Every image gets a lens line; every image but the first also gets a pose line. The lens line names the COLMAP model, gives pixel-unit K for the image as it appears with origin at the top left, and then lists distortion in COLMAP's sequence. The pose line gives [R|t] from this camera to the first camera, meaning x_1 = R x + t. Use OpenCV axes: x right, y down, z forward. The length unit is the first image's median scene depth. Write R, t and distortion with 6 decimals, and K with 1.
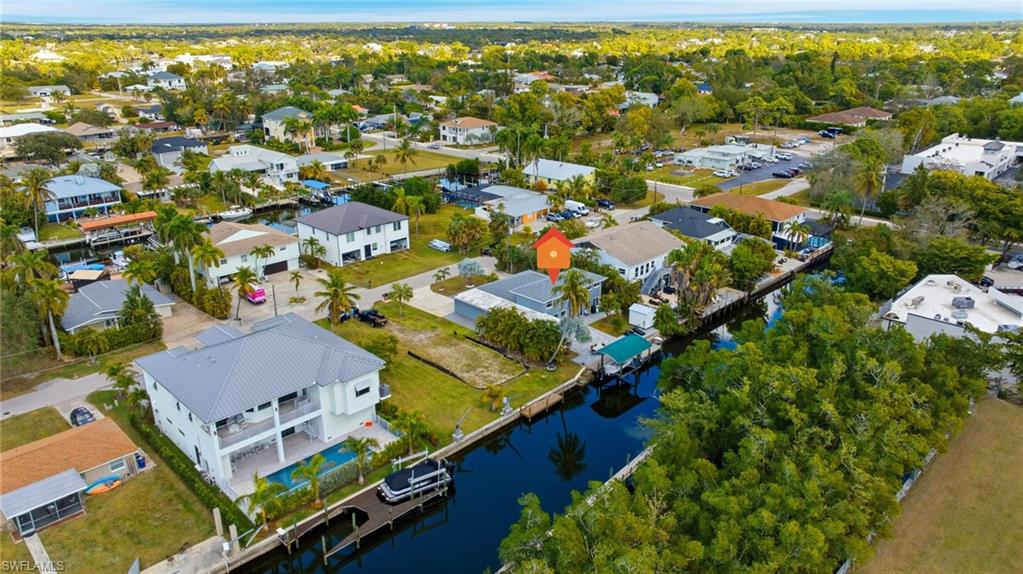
lens RADIAL K [[718.8, 0, 516.7], [0, 718.8, 276.8], [0, 0, 1]] dist [-0.005448, -0.001605]
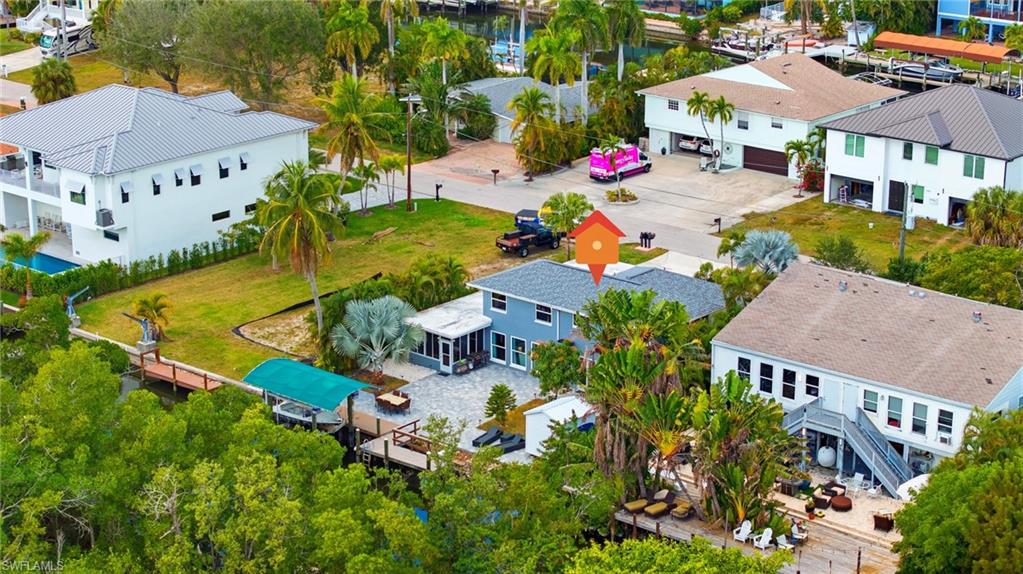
lens RADIAL K [[2037.9, 0, 511.3], [0, 2037.9, 287.2], [0, 0, 1]] dist [-0.061961, 0.000000]
pose [[0.071425, 0.303088, -0.950282, 1.145084], [-0.338223, 0.903630, 0.262788, -0.279105], [0.938351, 0.302638, 0.167053, 0.766385]]
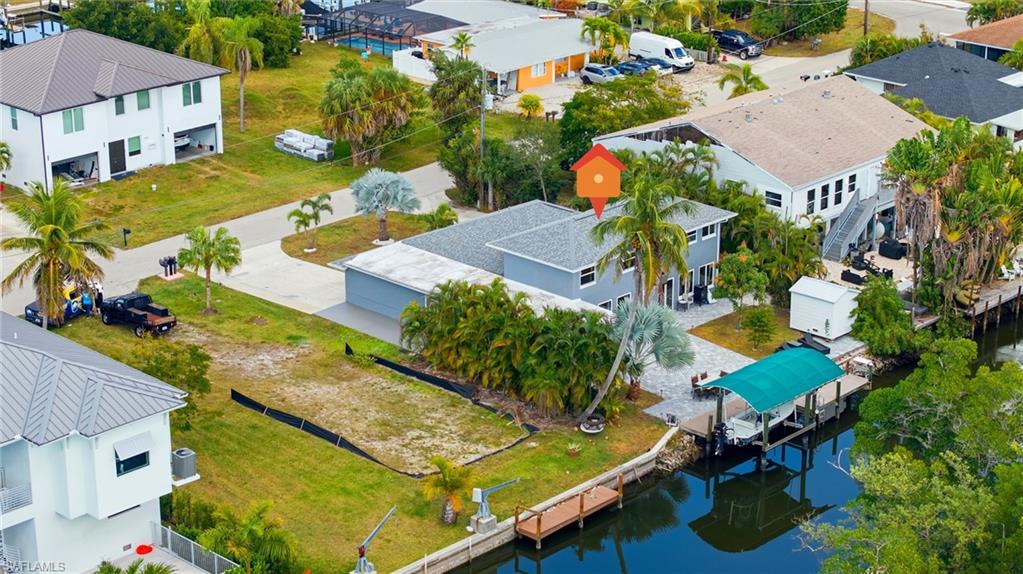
lens RADIAL K [[2037.9, 0, 509.0], [0, 2037.9, 289.8], [0, 0, 1]] dist [-0.061961, 0.000000]
pose [[0.999989, -0.001676, 0.004431, -0.002500], [0.001657, 0.999989, 0.004274, 0.038895], [-0.004438, -0.004266, 0.999981, -0.114305]]
